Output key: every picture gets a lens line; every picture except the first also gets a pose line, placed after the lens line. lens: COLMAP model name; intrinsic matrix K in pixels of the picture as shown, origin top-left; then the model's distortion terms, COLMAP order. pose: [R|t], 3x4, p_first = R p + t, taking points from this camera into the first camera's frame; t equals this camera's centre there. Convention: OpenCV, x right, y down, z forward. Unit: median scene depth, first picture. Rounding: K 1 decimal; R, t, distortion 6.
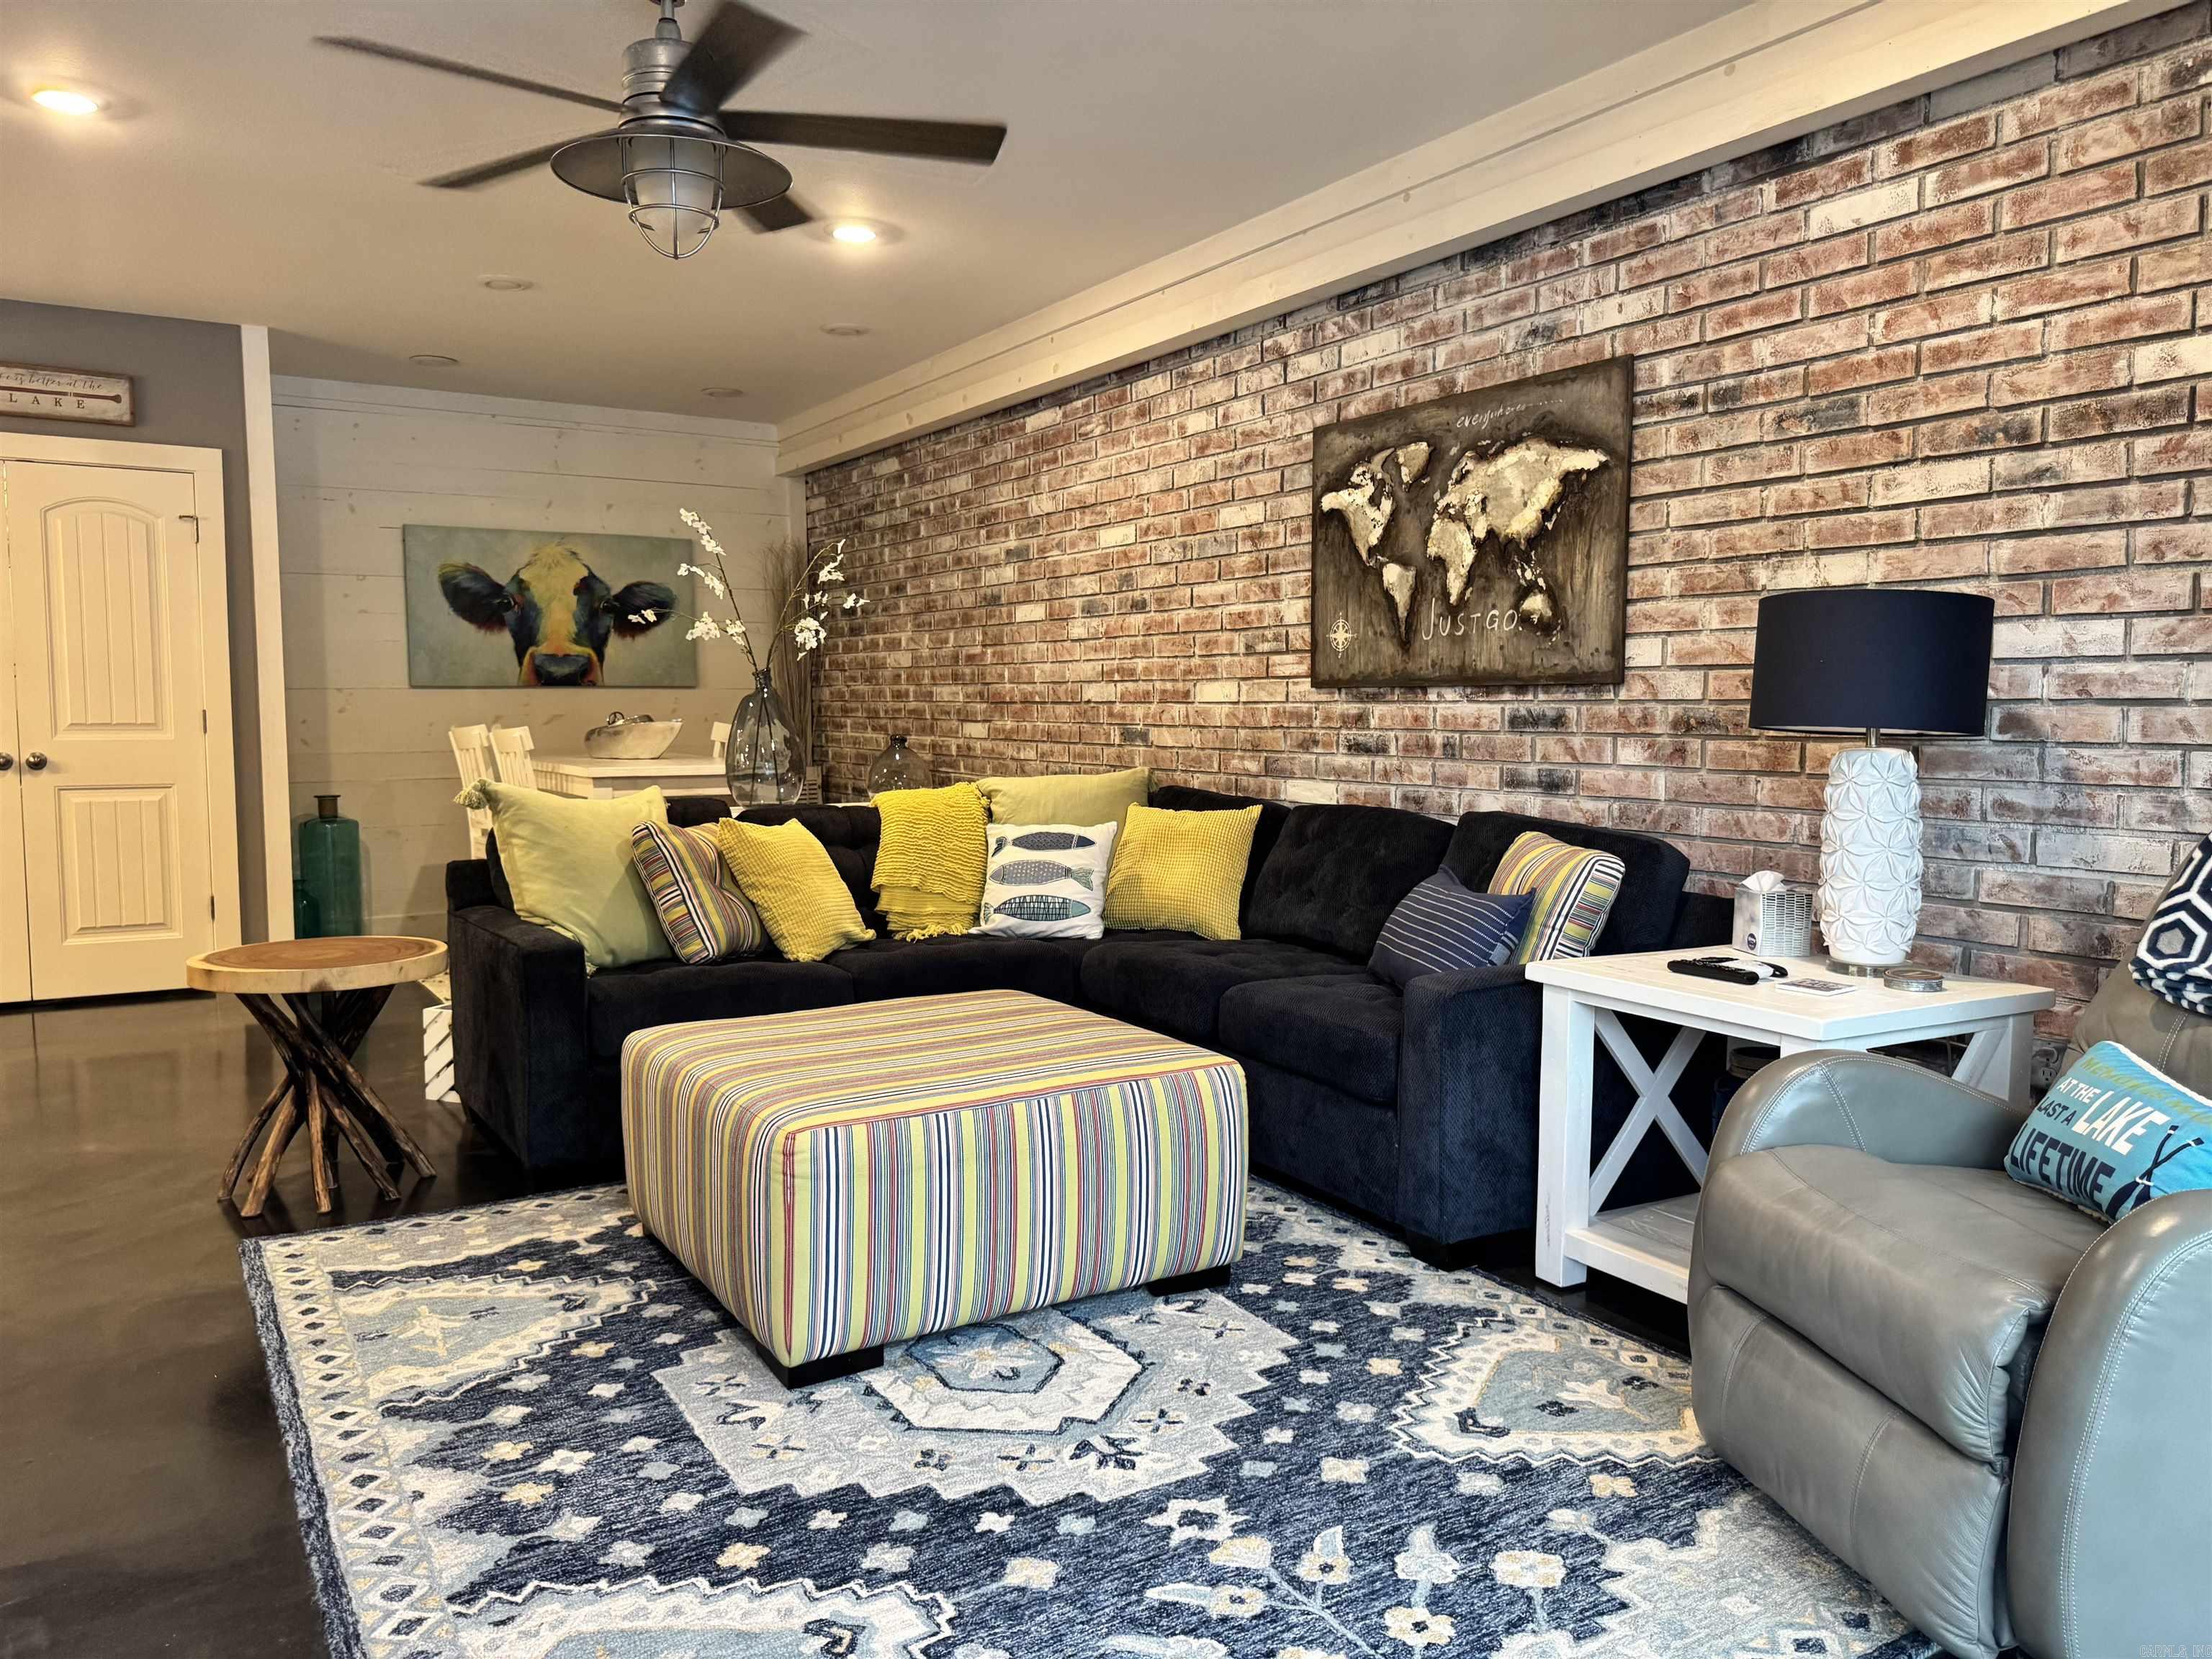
lens RADIAL K [[1561.5, 0, 1130.3], [0, 1561.5, 838.8], [0, 0, 1]] dist [0.140281, -0.253389]
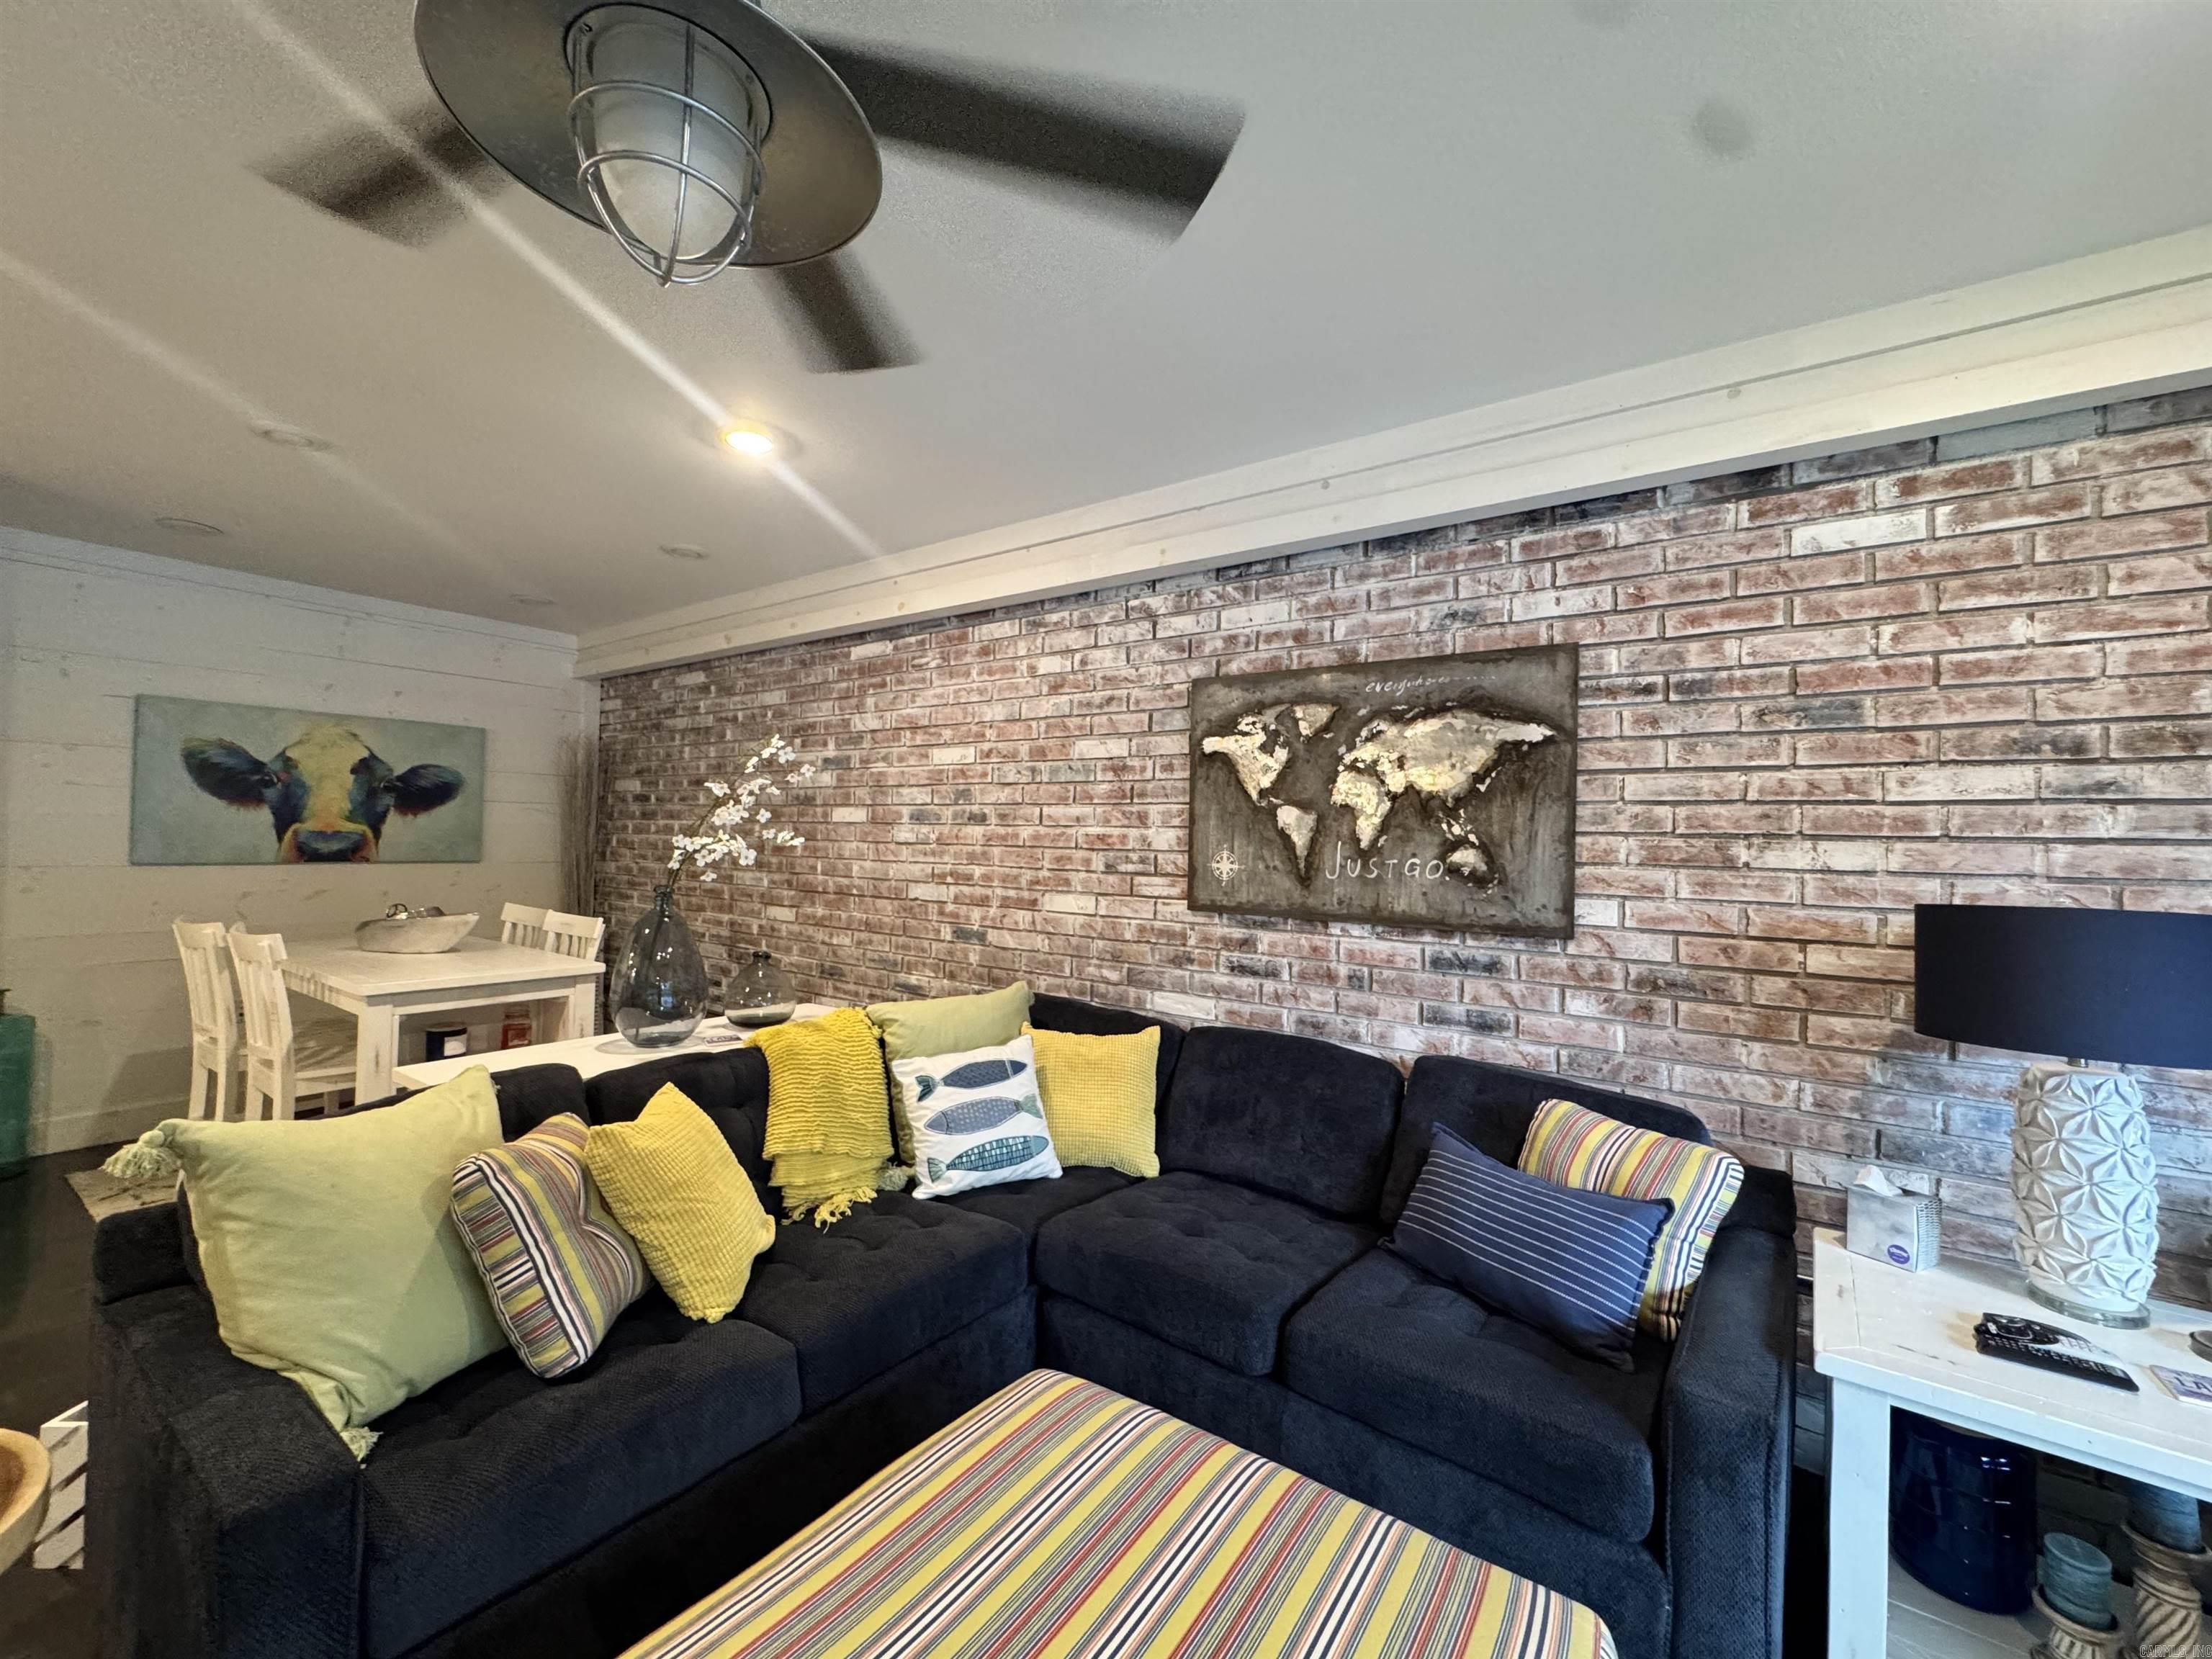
lens RADIAL K [[888.8, 0, 1106.0], [0, 888.8, 829.5], [0, 0, 1]] dist [-0.000869, -0.000745]
pose [[0.928031, 0.029265, 0.371352, -0.182159], [0.006139, 0.995572, -0.093799, -0.102517], [-0.372453, 0.089328, 0.923742, 0.481792]]
